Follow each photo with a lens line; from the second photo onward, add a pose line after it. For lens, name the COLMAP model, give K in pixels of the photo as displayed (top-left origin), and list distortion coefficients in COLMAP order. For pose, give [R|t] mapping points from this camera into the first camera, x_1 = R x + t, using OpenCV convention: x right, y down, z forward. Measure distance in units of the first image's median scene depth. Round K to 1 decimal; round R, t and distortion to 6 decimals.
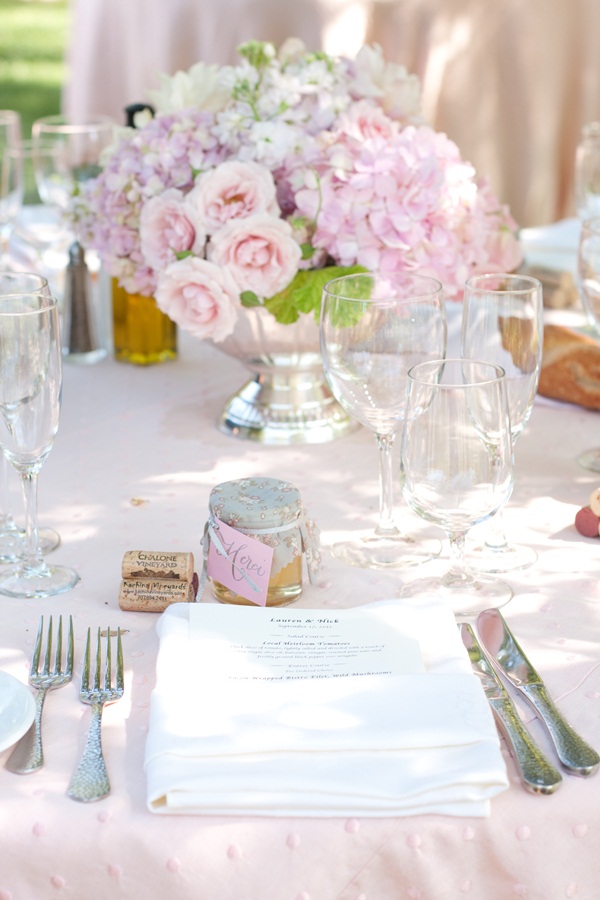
lens RADIAL K [[2223.7, 0, 300.0], [0, 2223.7, 450.0], [0, 0, 1]] dist [-0.093601, -0.806255]
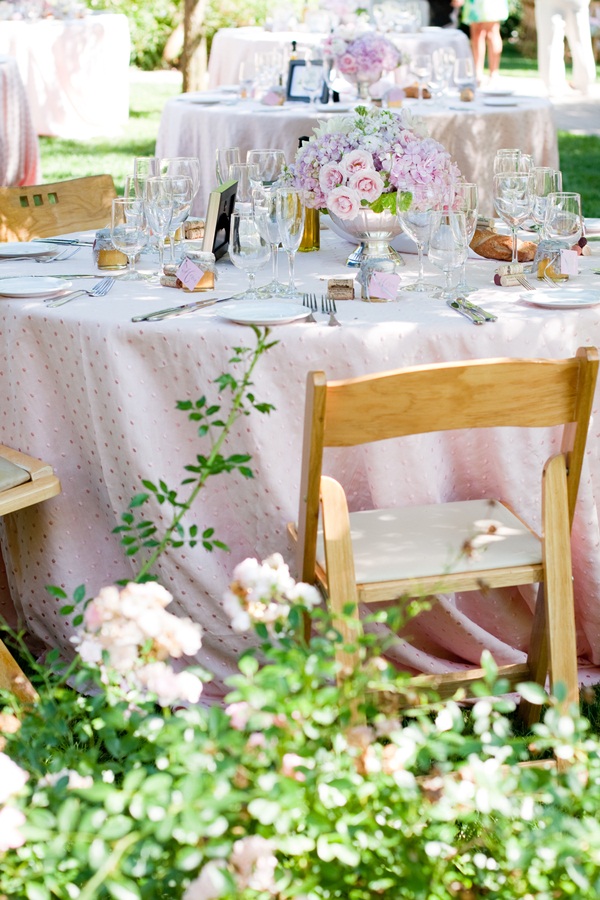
lens RADIAL K [[2223.7, 0, 300.0], [0, 2223.7, 450.0], [0, 0, 1]] dist [-0.093601, -0.806255]
pose [[0.999738, -0.005235, 0.022267, -0.153451], [0.006885, 0.997183, -0.074690, 0.402317], [-0.021814, 0.074824, 0.996958, -1.508351]]
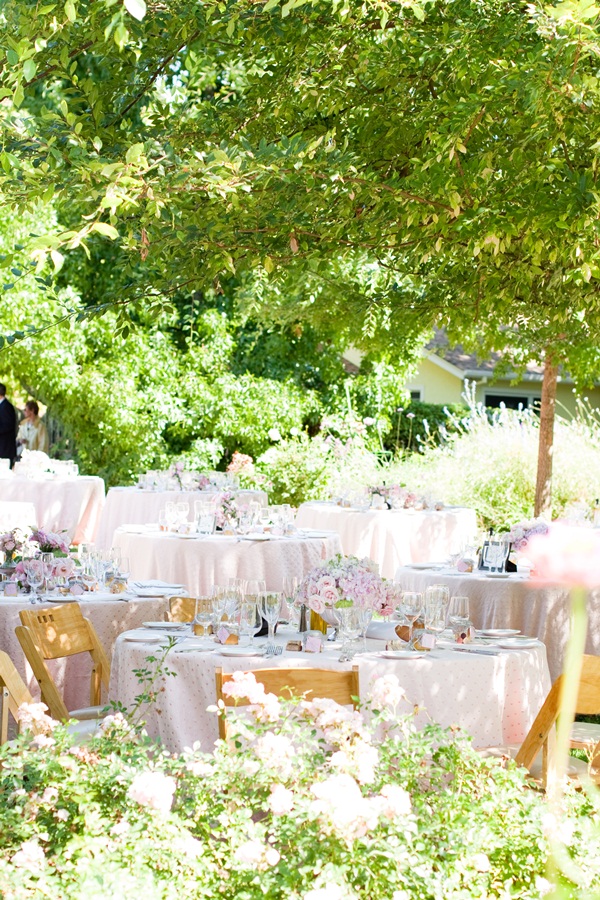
lens RADIAL K [[2223.7, 0, 300.0], [0, 2223.7, 450.0], [0, 0, 1]] dist [-0.093601, -0.806255]
pose [[0.975753, 0.031310, -0.216625, 0.922146], [-0.093248, 0.954870, -0.282006, 0.944872], [0.198020, 0.295368, 0.934637, -3.477408]]
